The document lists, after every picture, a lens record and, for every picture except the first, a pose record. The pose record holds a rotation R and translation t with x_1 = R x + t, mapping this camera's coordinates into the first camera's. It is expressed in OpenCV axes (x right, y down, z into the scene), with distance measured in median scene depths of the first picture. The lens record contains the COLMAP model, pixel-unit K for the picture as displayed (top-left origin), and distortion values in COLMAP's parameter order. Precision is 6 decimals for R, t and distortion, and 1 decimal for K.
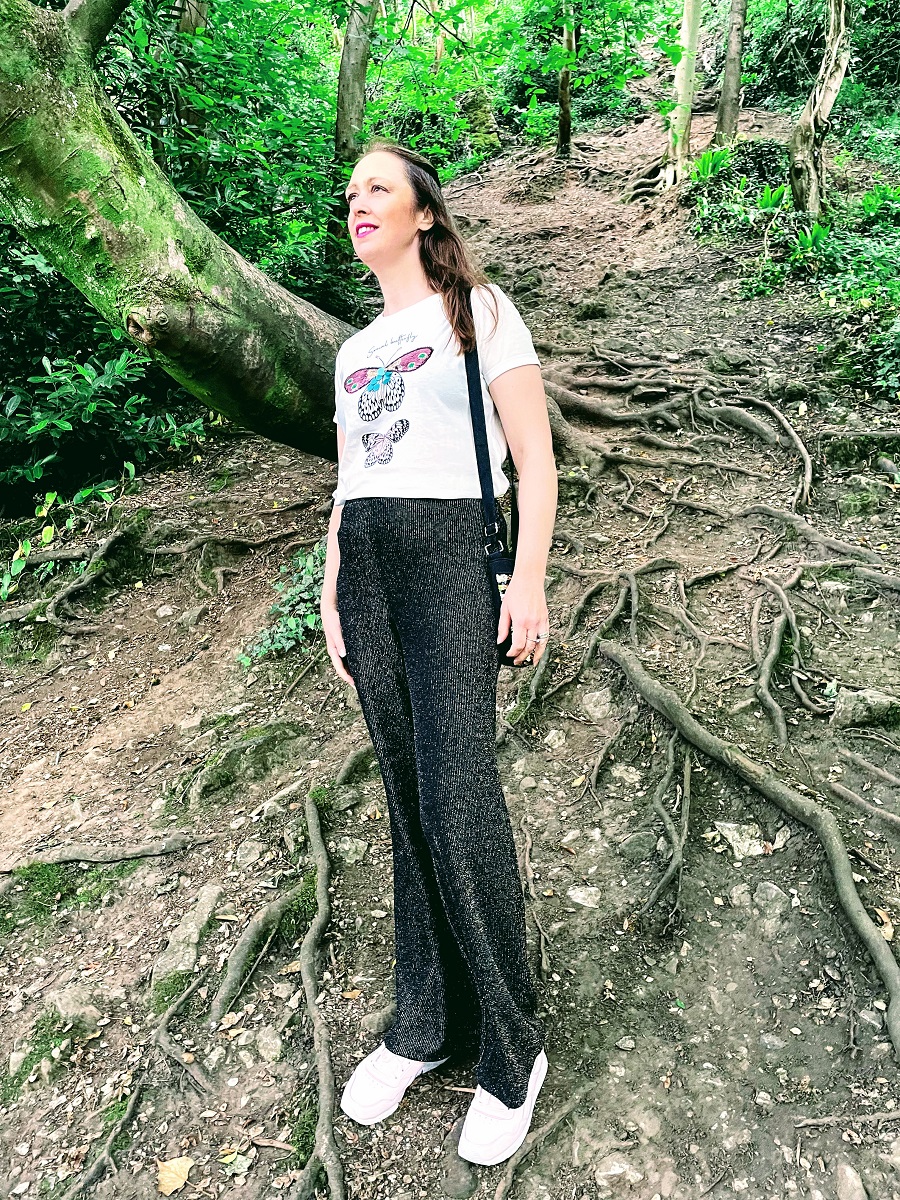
lens RADIAL K [[926.8, 0, 450.6], [0, 926.8, 606.1], [0, 0, 1]] dist [0.056673, -0.063296]
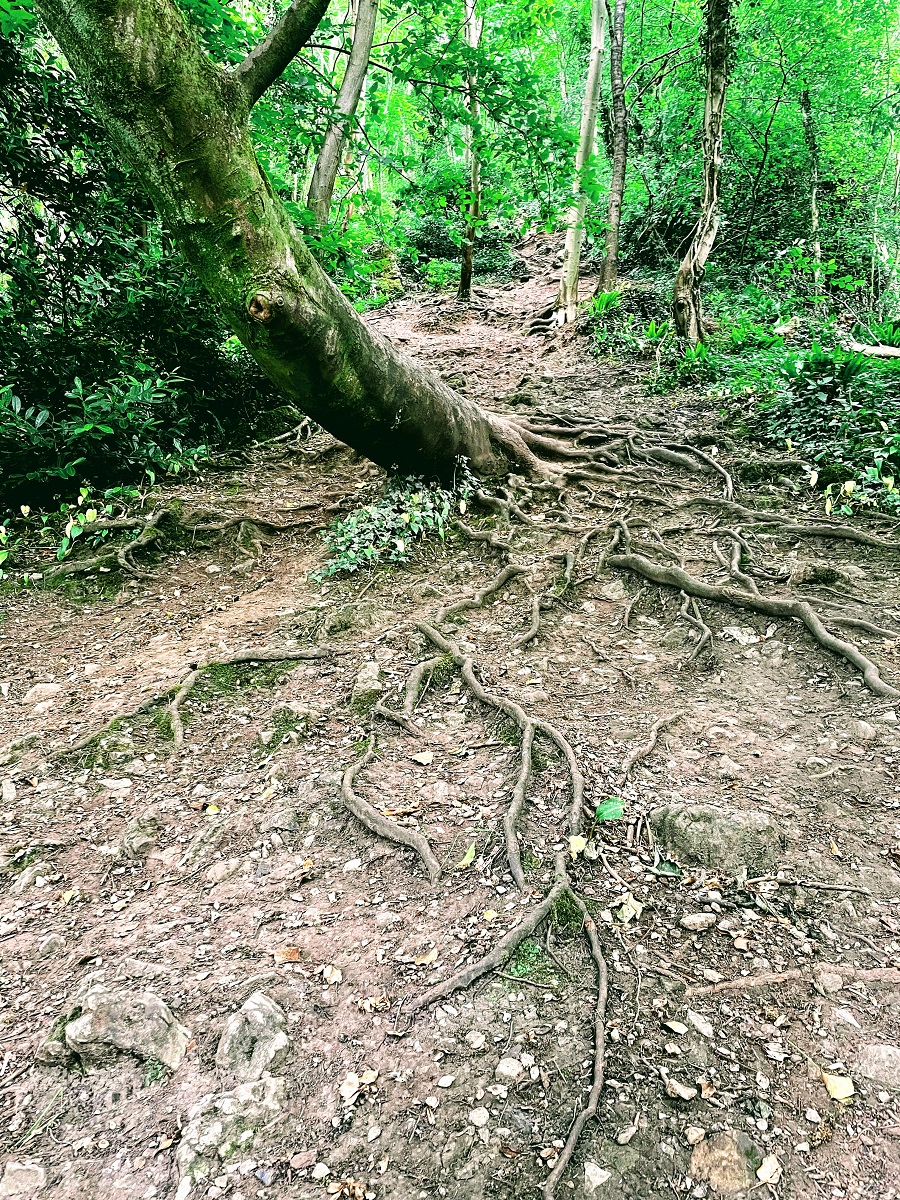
lens RADIAL K [[926.8, 0, 449.0], [0, 926.8, 603.9], [0, 0, 1]] dist [0.056673, -0.063296]
pose [[0.988770, 0.036054, 0.145032, -0.149796], [-0.013362, 0.987903, -0.154494, 0.185885], [-0.148848, 0.150822, 0.977291, -0.148023]]
